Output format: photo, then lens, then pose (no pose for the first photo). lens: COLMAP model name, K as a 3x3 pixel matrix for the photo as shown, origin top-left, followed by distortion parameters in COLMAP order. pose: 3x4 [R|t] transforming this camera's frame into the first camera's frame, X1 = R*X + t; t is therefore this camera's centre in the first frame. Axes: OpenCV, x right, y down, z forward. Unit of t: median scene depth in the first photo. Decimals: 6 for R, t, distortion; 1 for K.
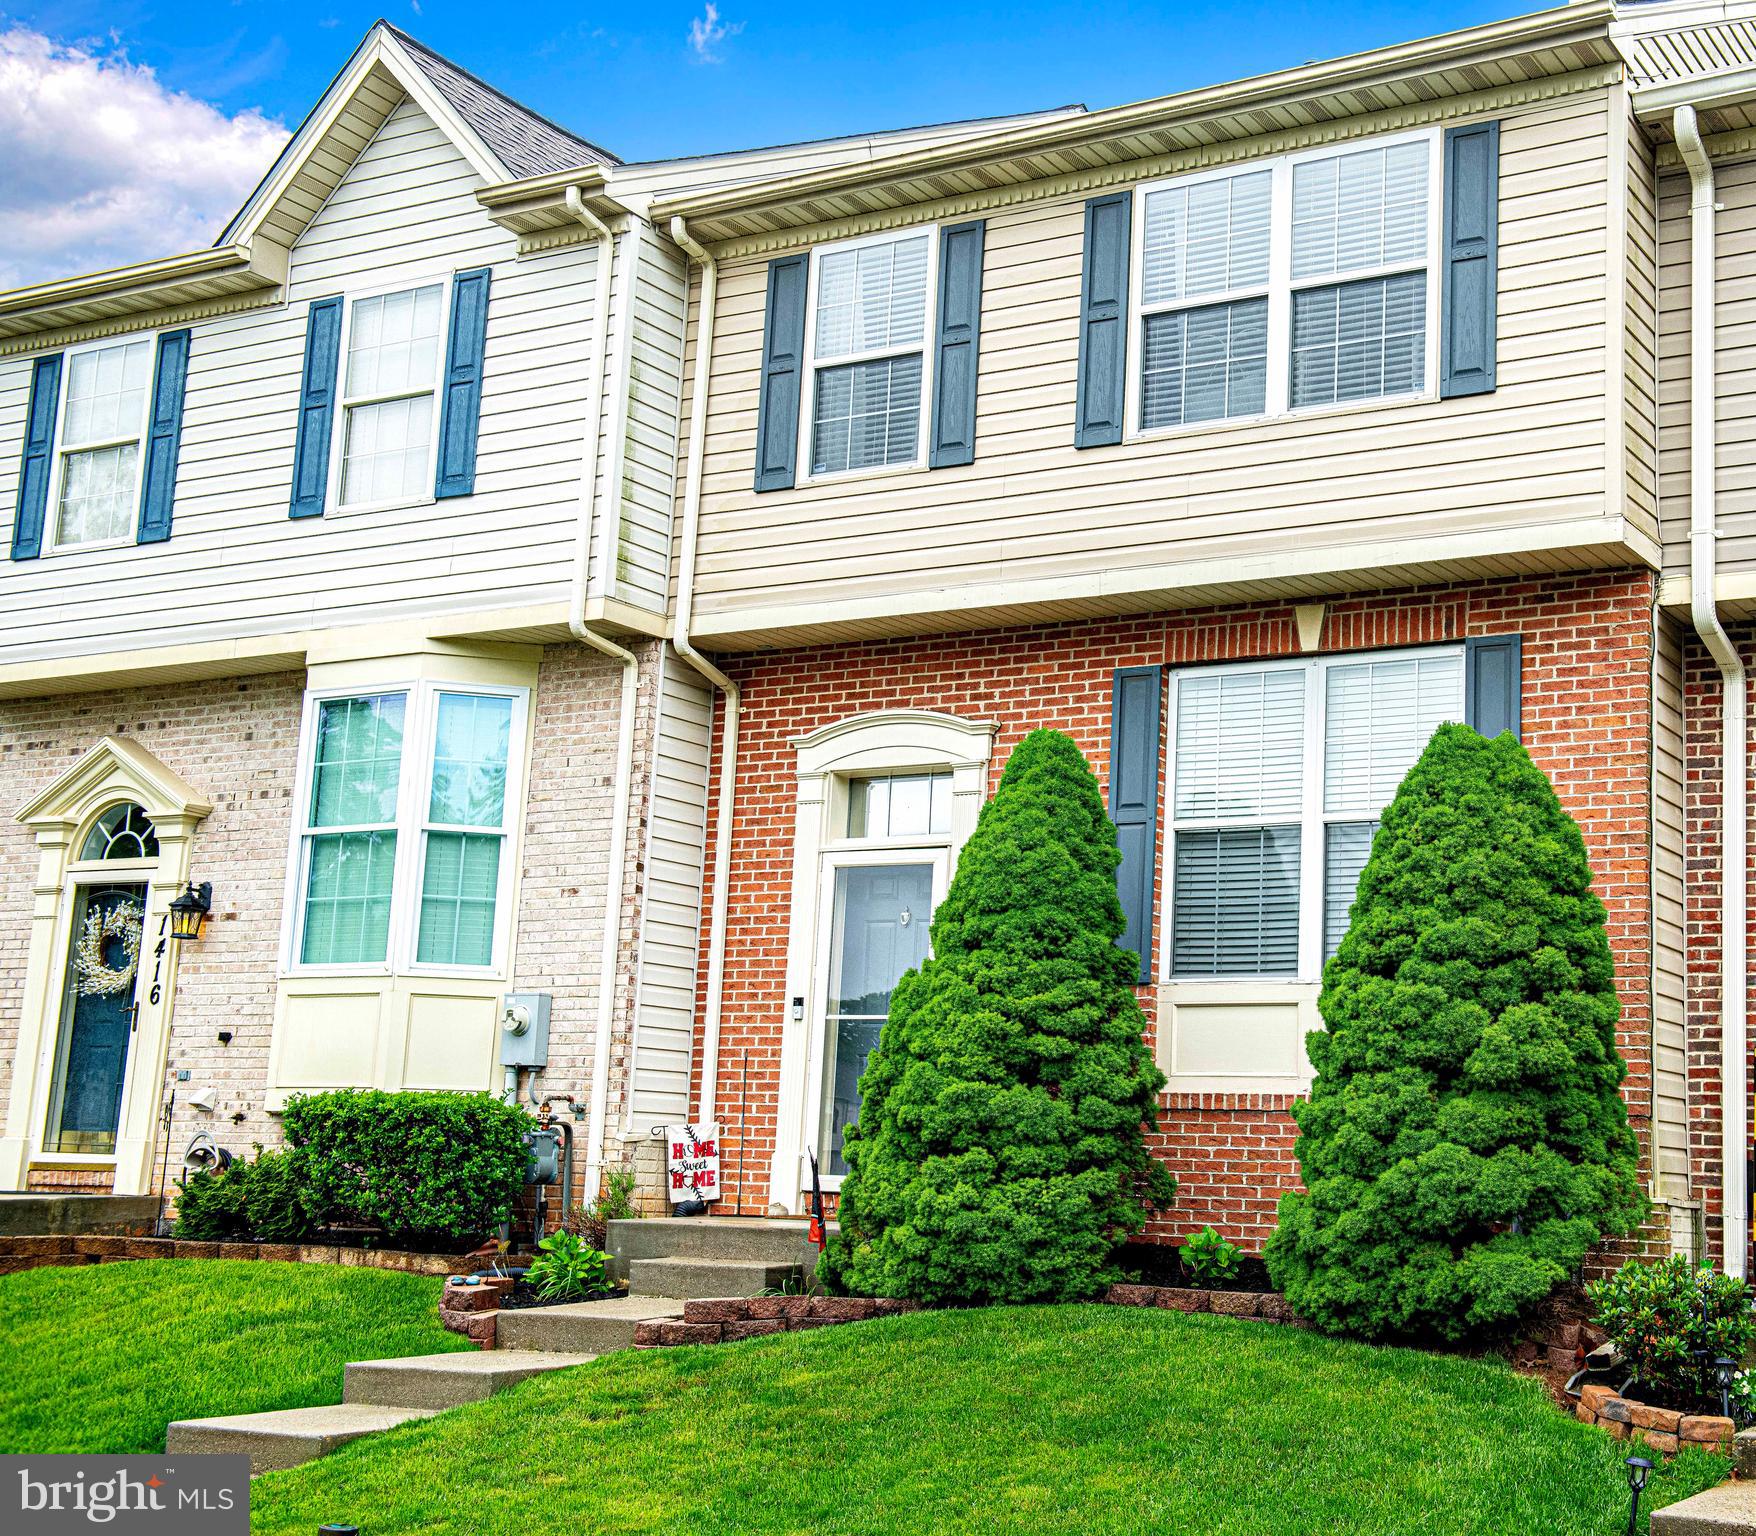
lens RADIAL K [[2647.9, 0, 1049.4], [0, 2647.9, 744.3], [0, 0, 1]] dist [0.062809, 0.000000]
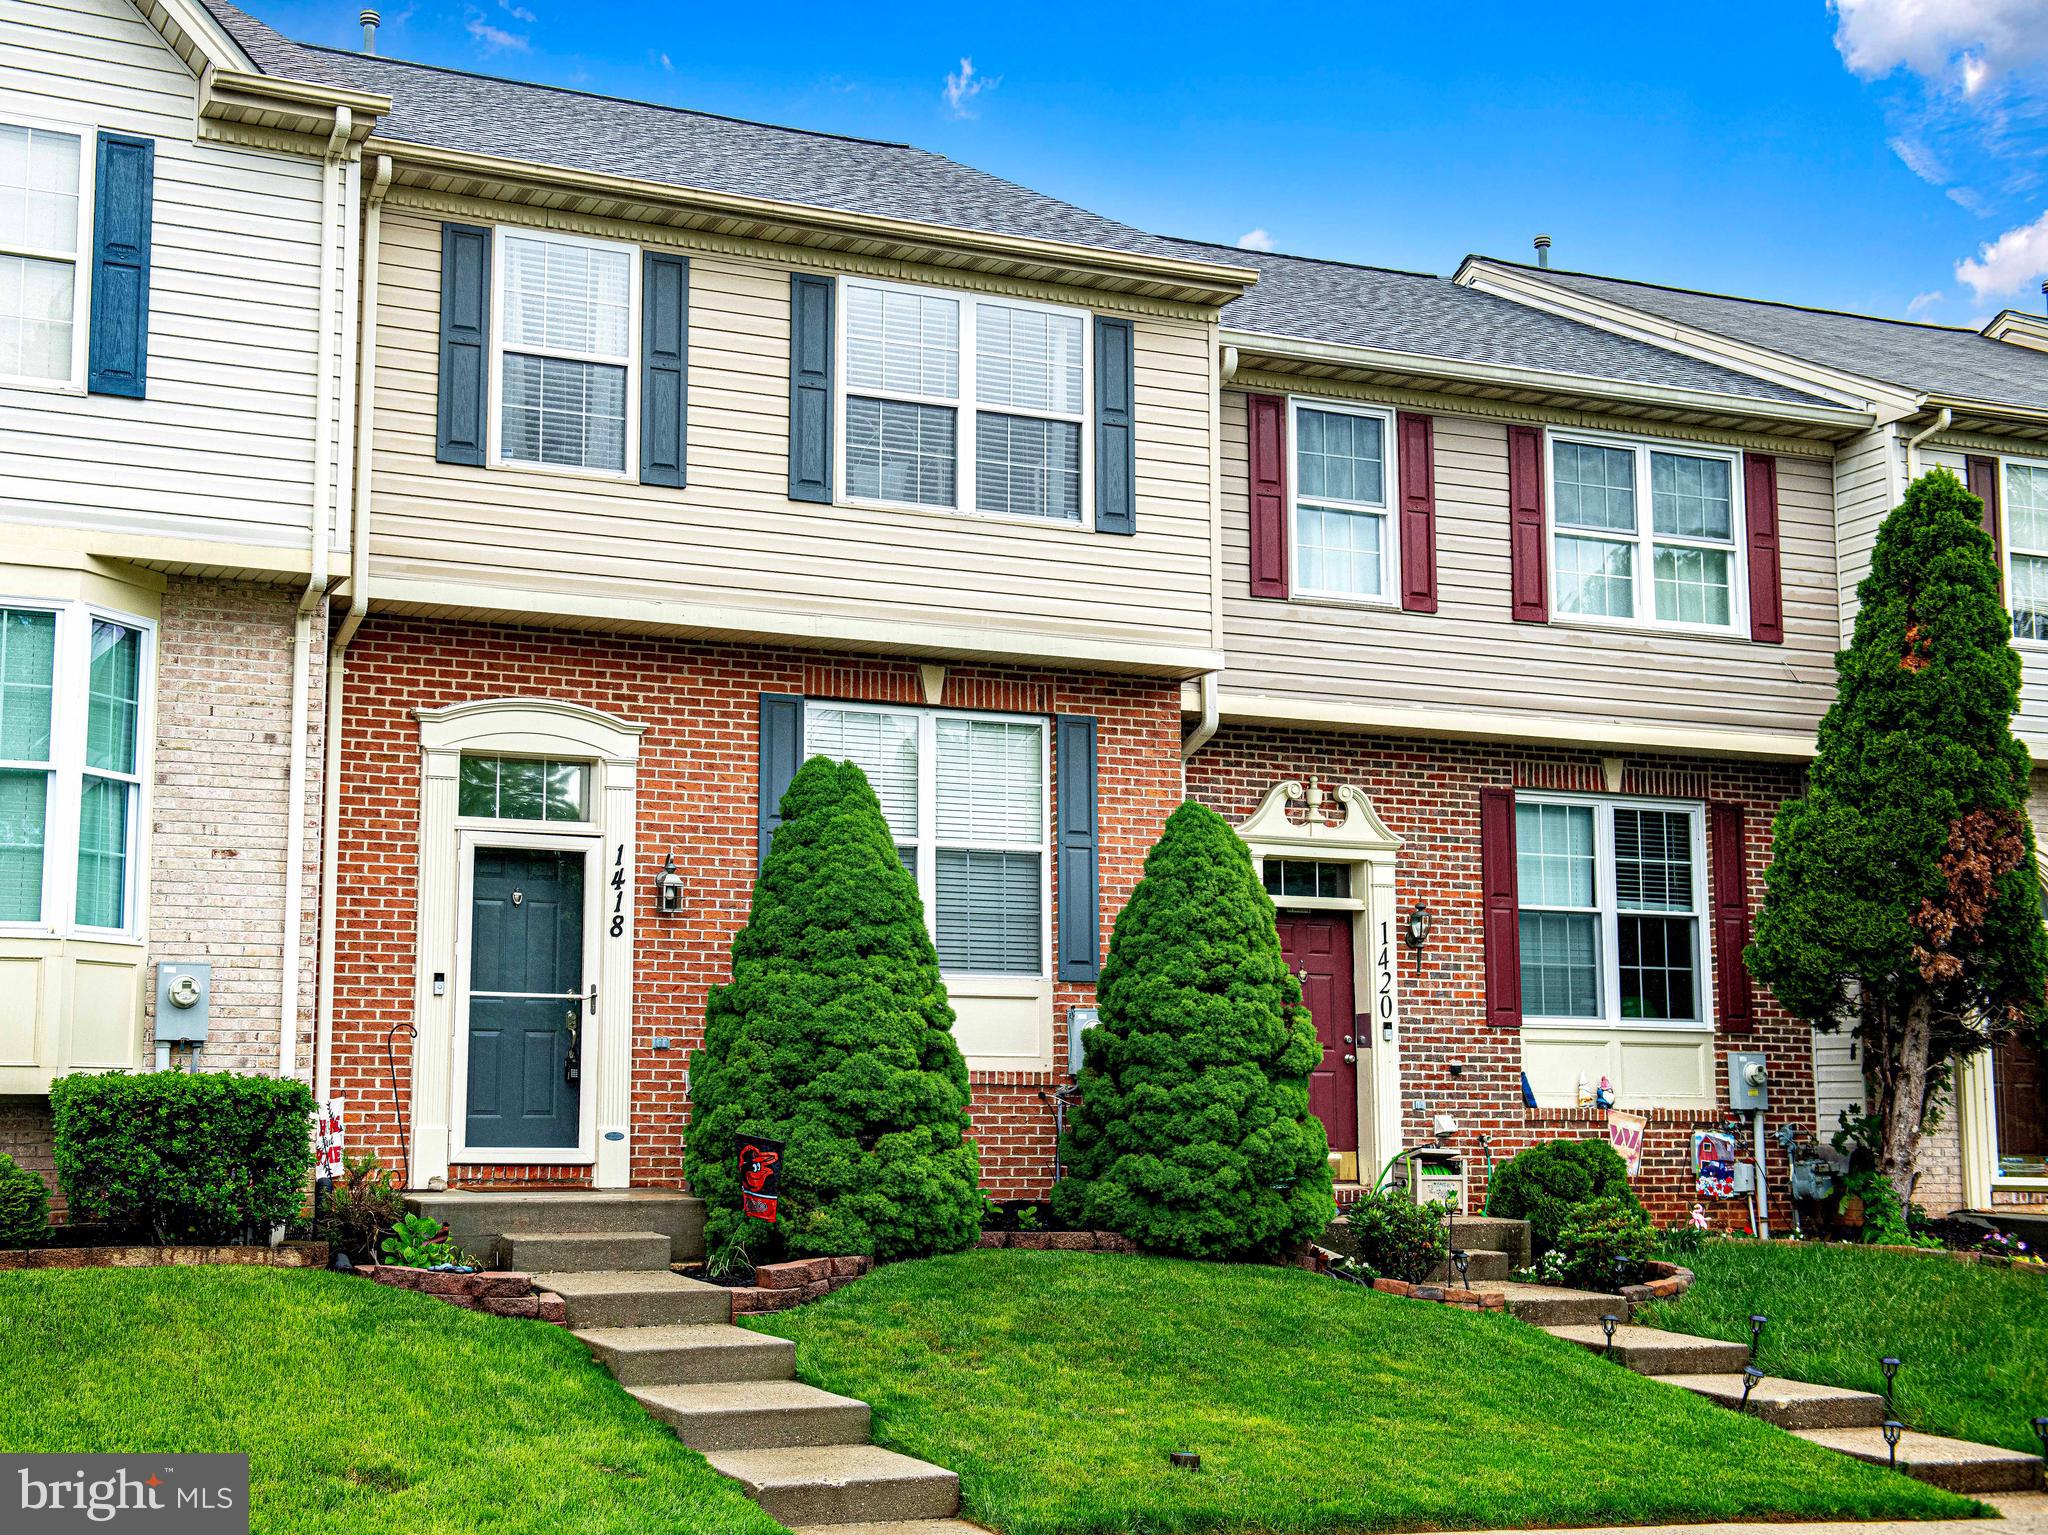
lens RADIAL K [[2994.9, 0, 1011.4], [0, 2994.9, 755.1], [0, 0, 1]] dist [0.098057, 0.000000]
pose [[0.537154, 0.074116, 0.840222, -0.984560], [-0.130766, 0.991406, -0.003853, -0.011071], [-0.833286, -0.107803, 0.542229, 0.217106]]
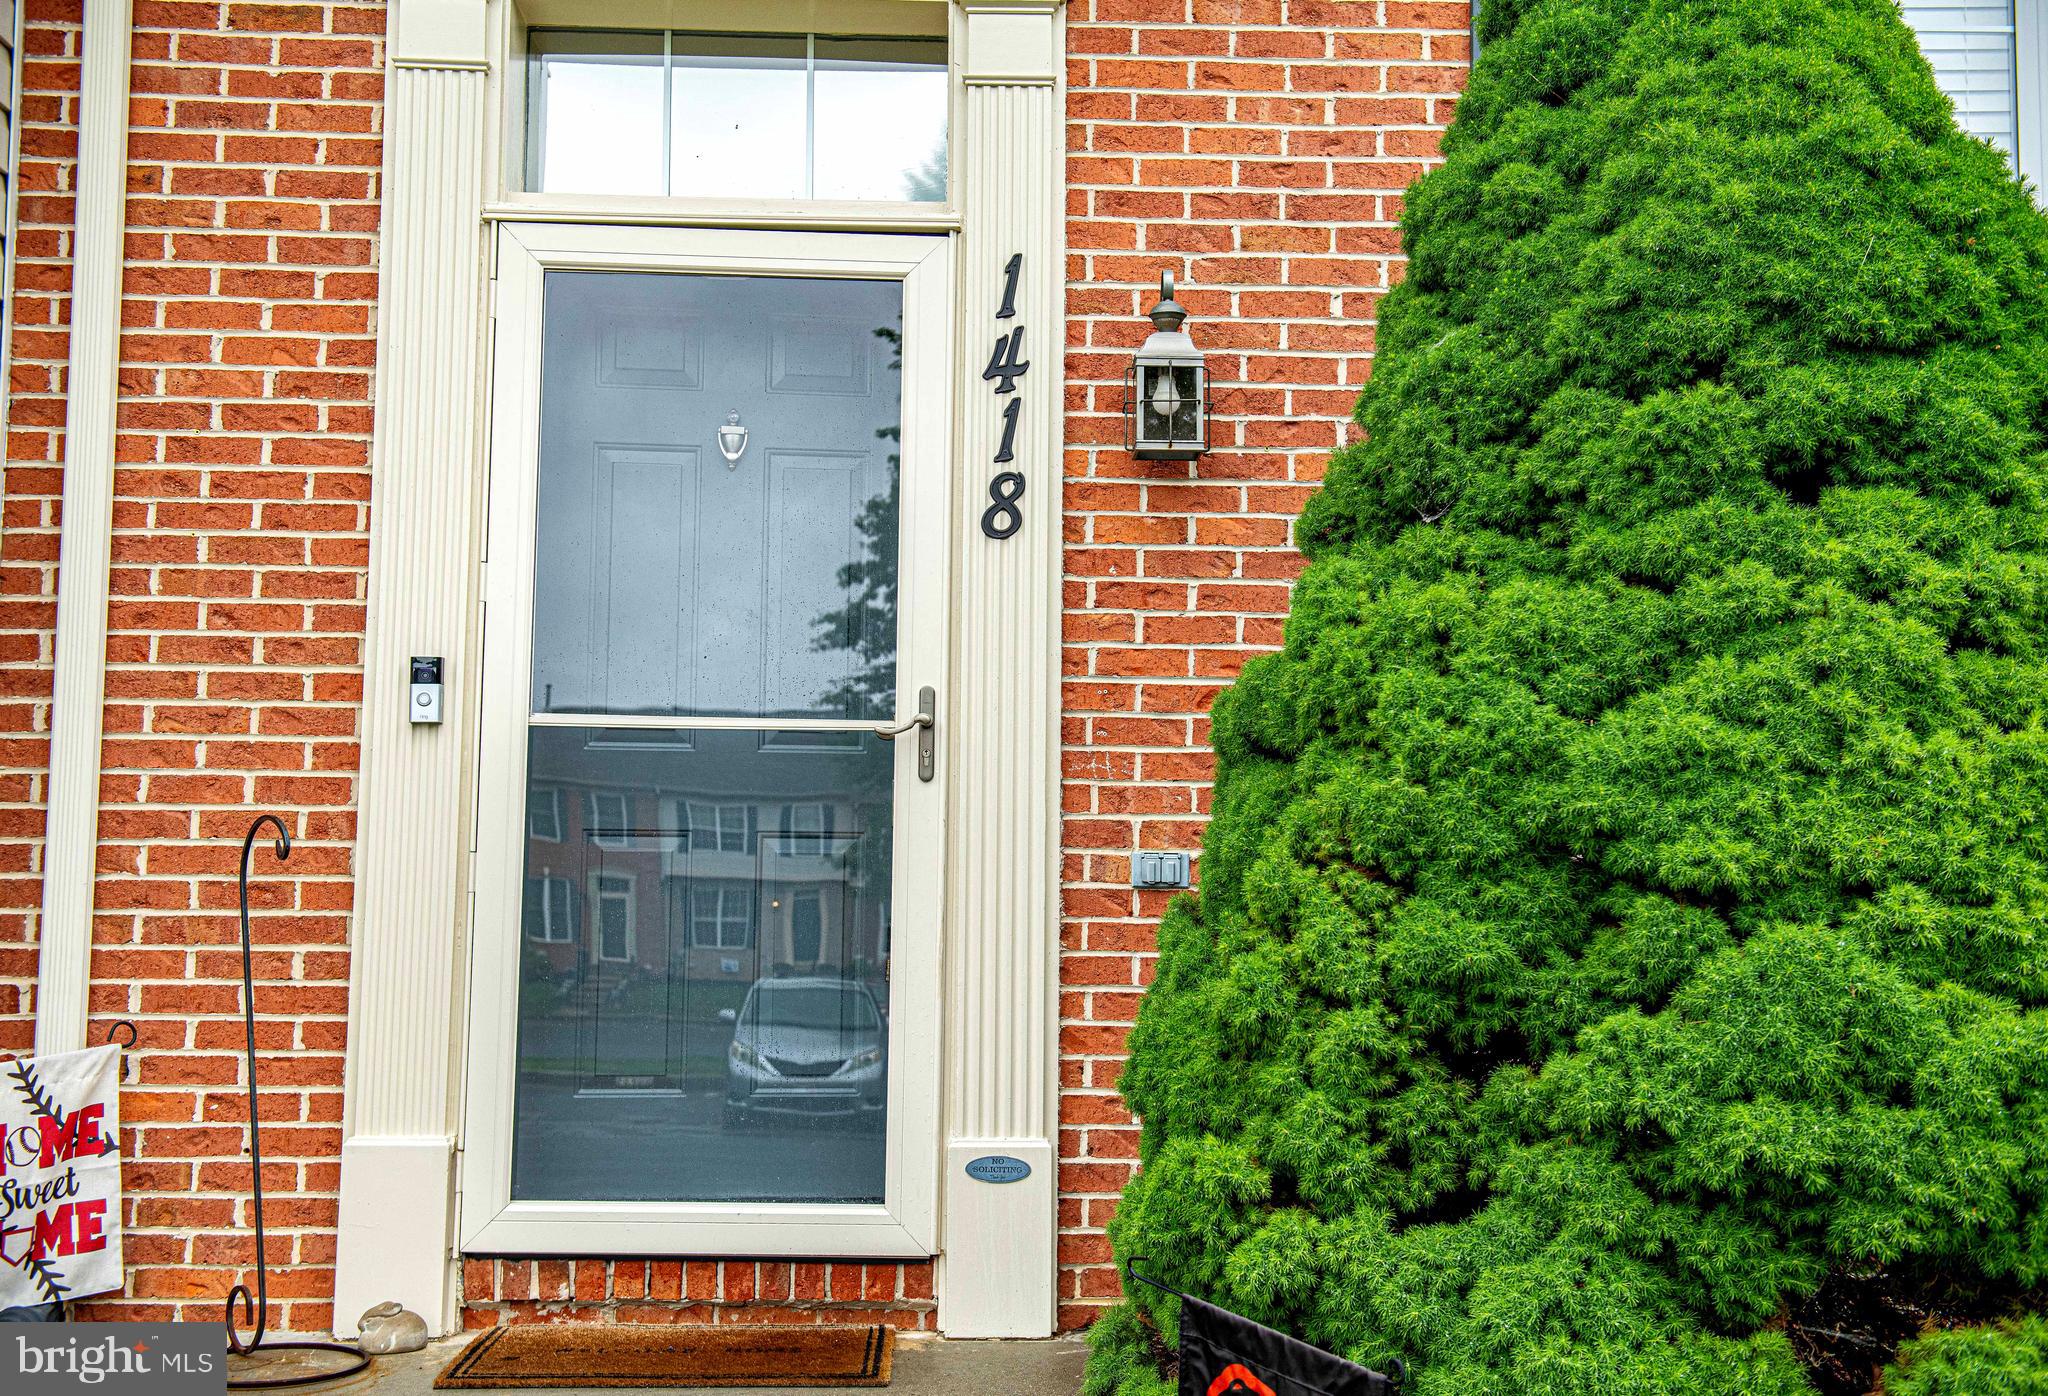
lens RADIAL K [[2285.8, 0, 1026.9], [0, 2285.8, 709.2], [0, 0, 1]] dist [0.053372, 0.000000]
pose [[0.834097, 0.021245, 0.551208, -0.196109], [-0.074581, 0.994426, 0.074529, 0.078605], [-0.546552, -0.103275, 0.831032, 0.757082]]
